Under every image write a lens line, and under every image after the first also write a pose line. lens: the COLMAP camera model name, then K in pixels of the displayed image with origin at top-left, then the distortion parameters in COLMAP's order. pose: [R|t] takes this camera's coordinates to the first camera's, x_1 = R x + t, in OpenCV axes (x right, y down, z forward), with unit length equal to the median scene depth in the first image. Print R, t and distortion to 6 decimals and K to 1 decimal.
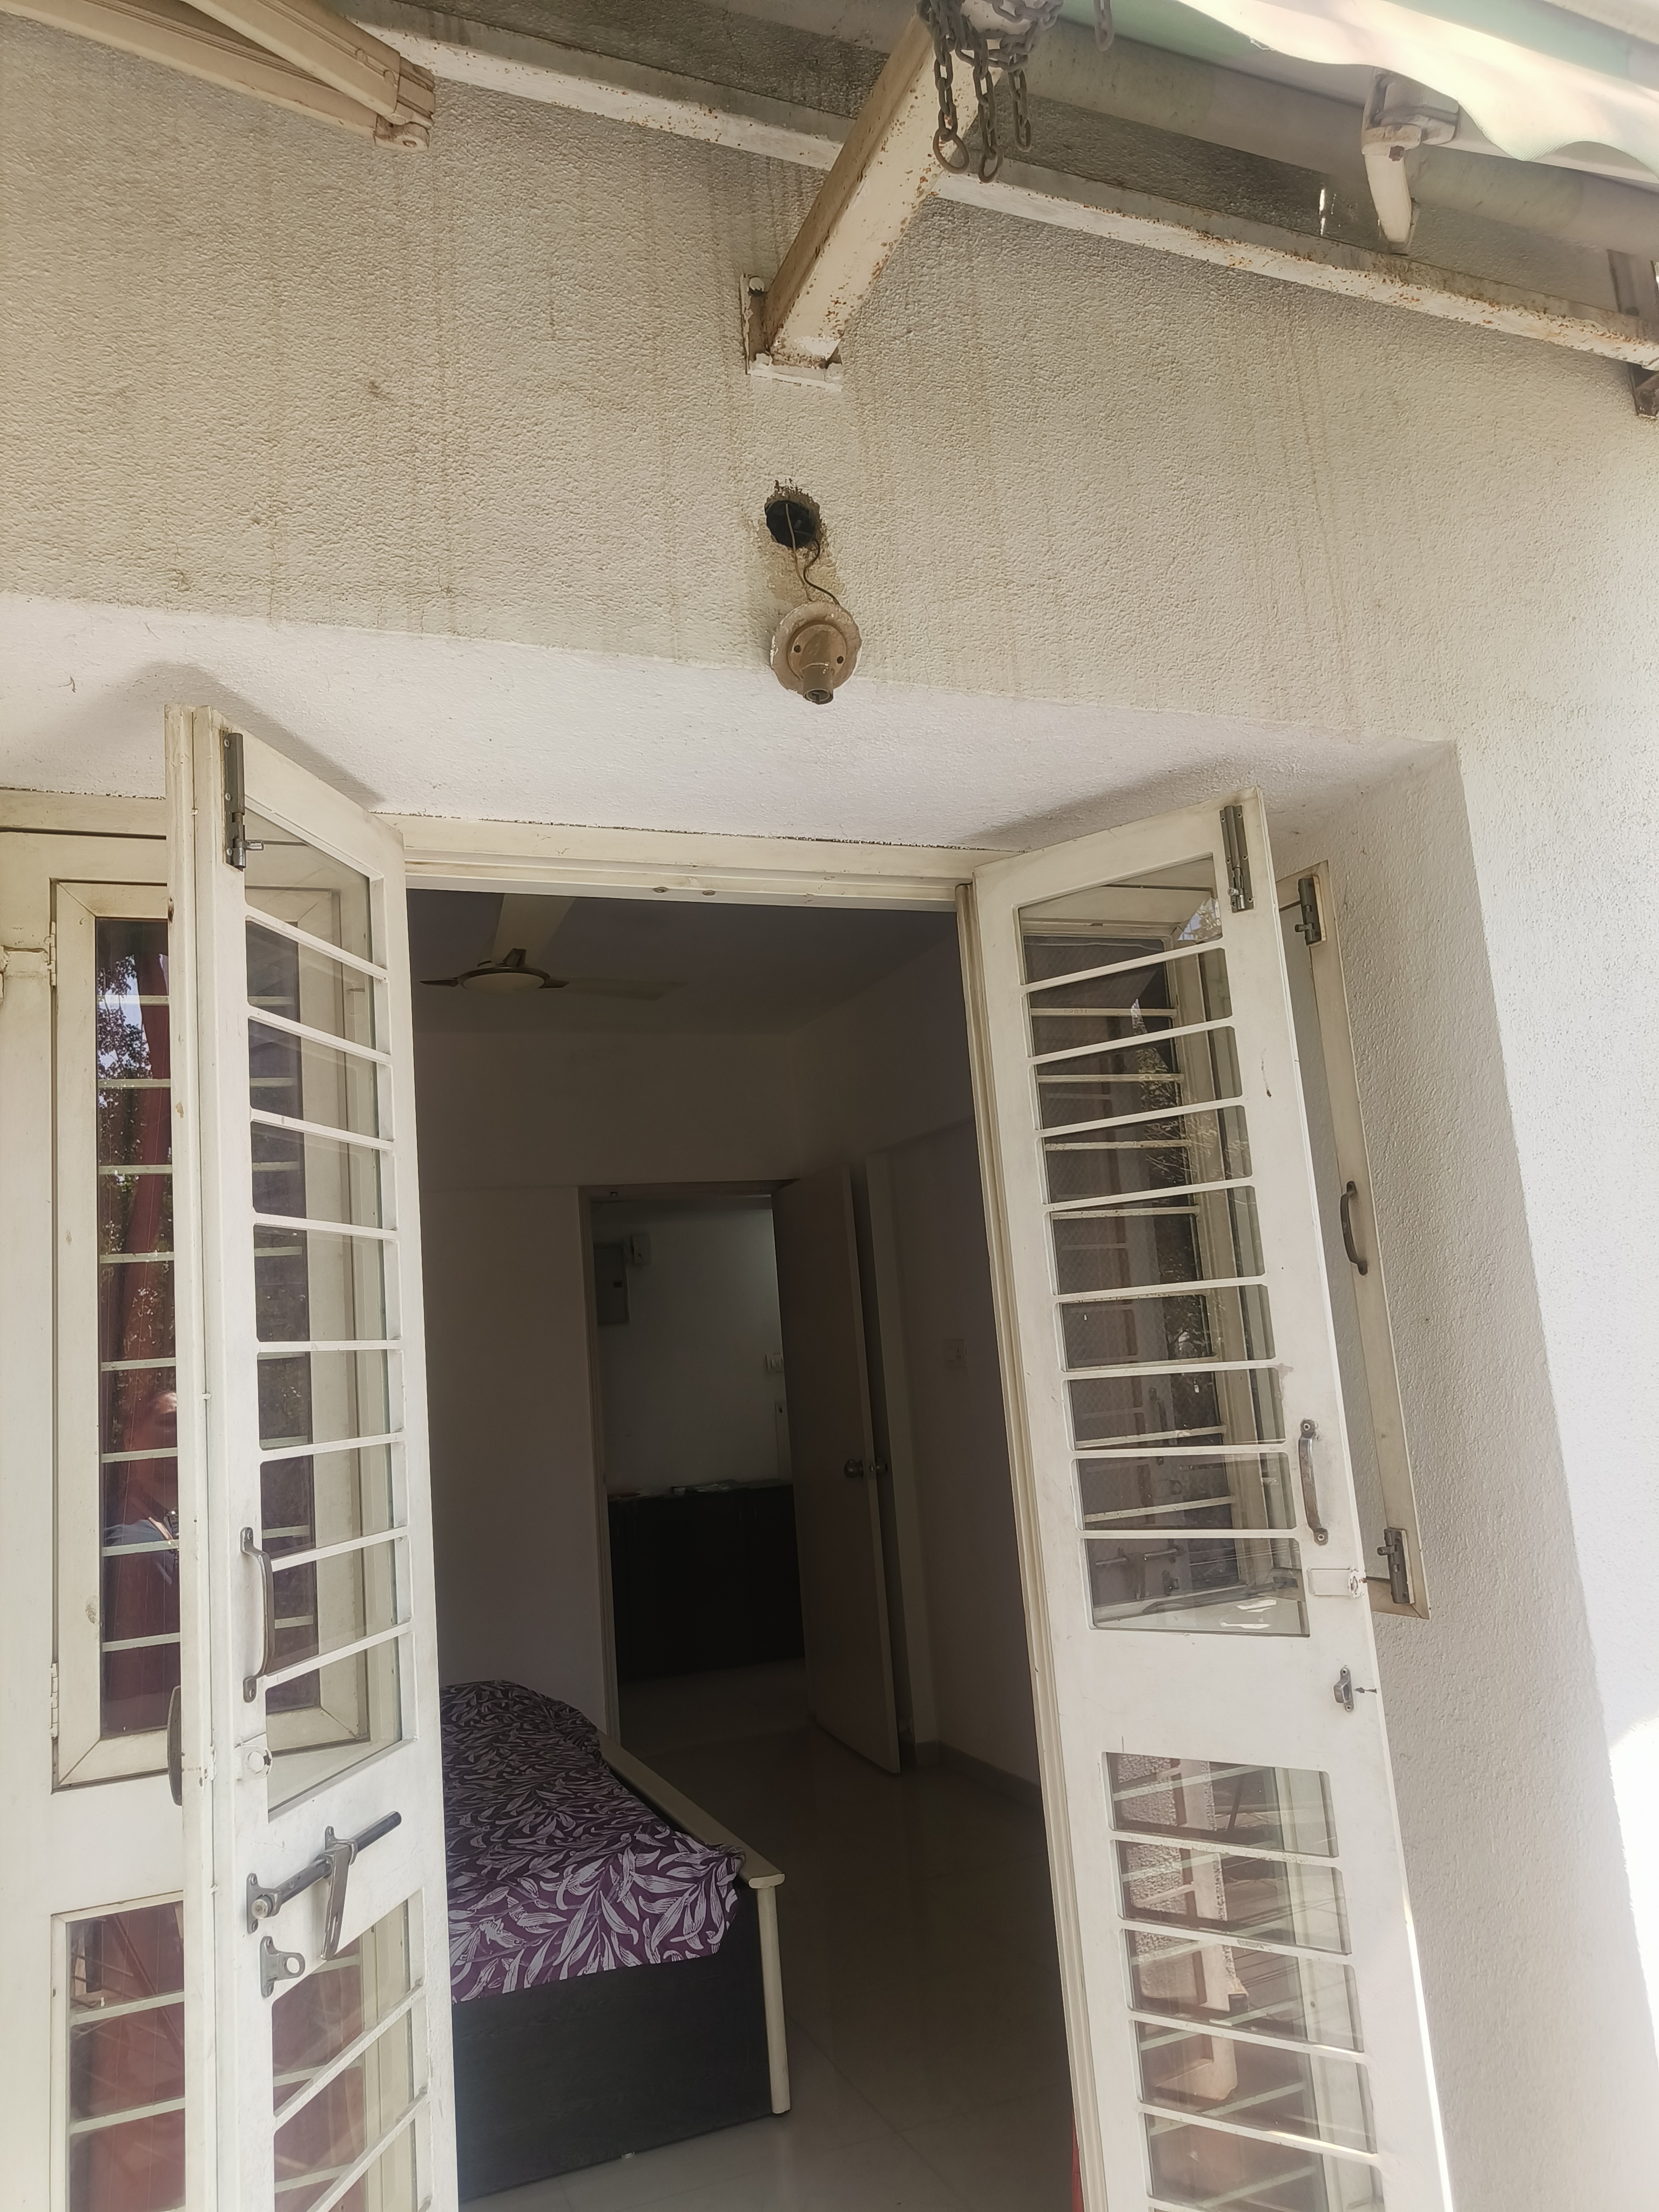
lens RADIAL K [[1539.4, 0, 809.4], [0, 1539.4, 1111.4], [0, 0, 1]] dist [0.033570, -0.024730]
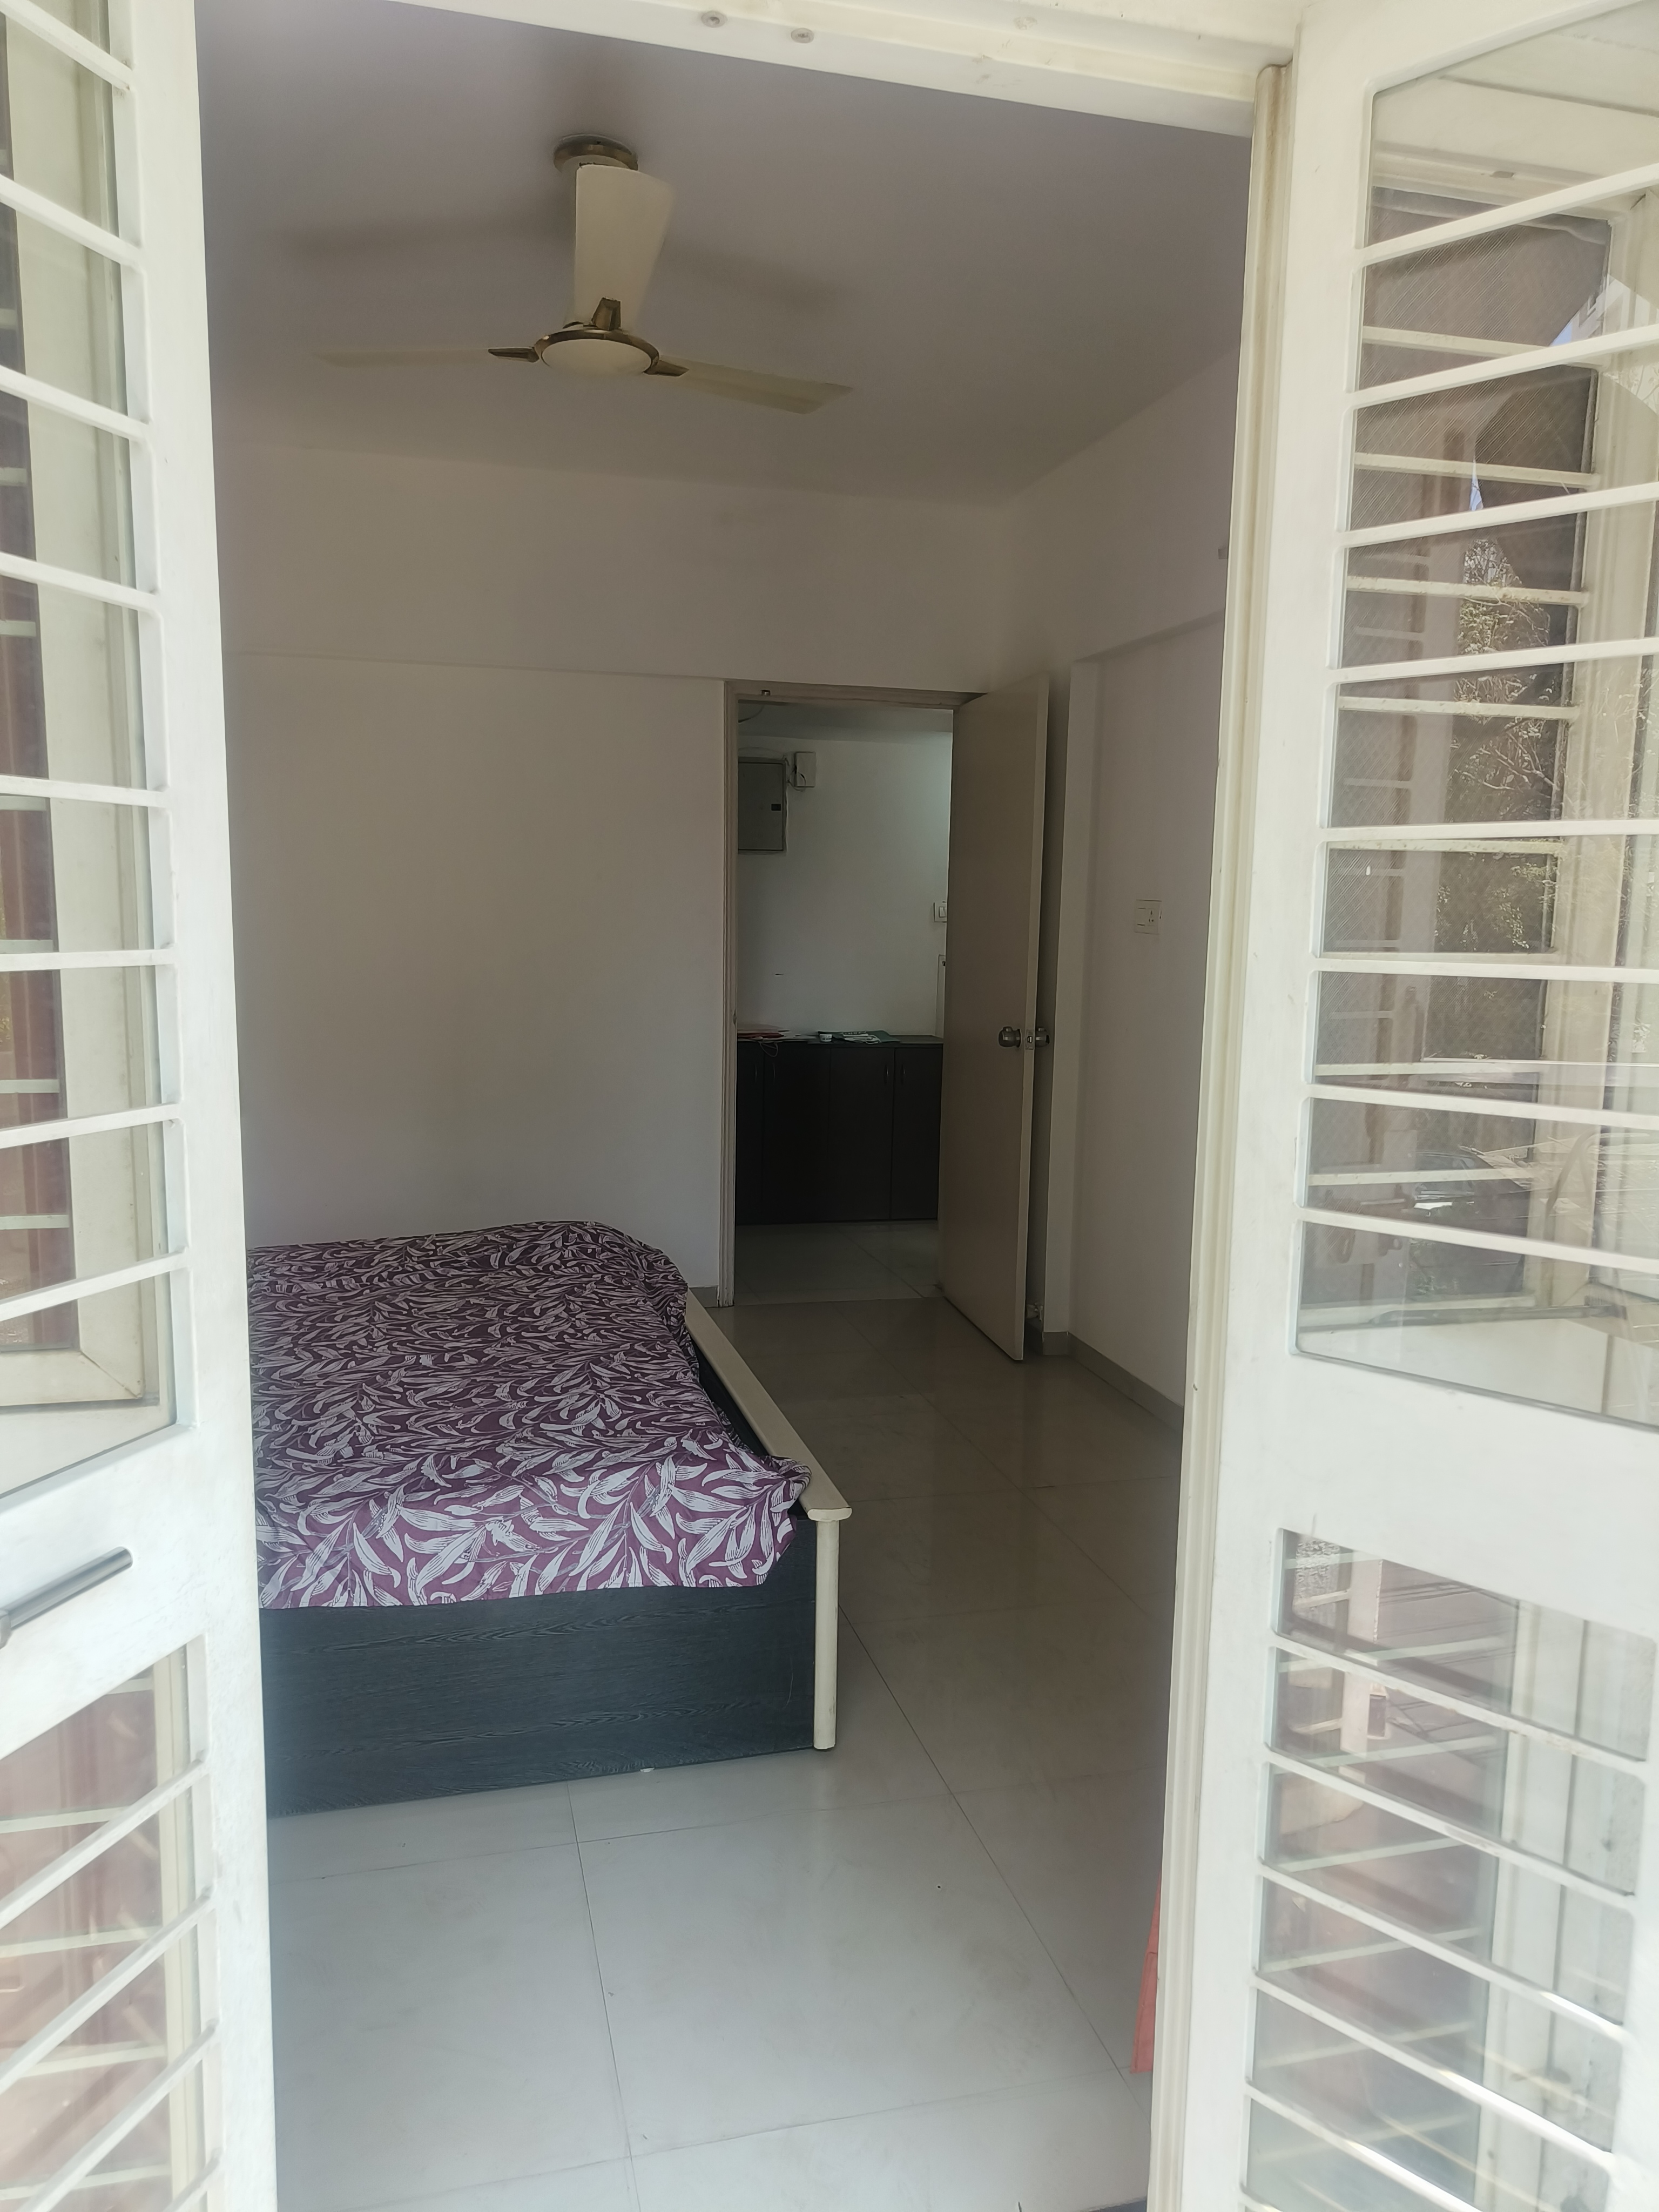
lens RADIAL K [[1539.4, 0, 820.6], [0, 1539.4, 1120.5], [0, 0, 1]] dist [0.033570, -0.024730]
pose [[0.989027, 0.108746, -0.099996, 0.028841], [-0.074478, 0.951588, 0.298216, 0.045291], [0.127584, -0.287496, 0.949246, 0.271958]]
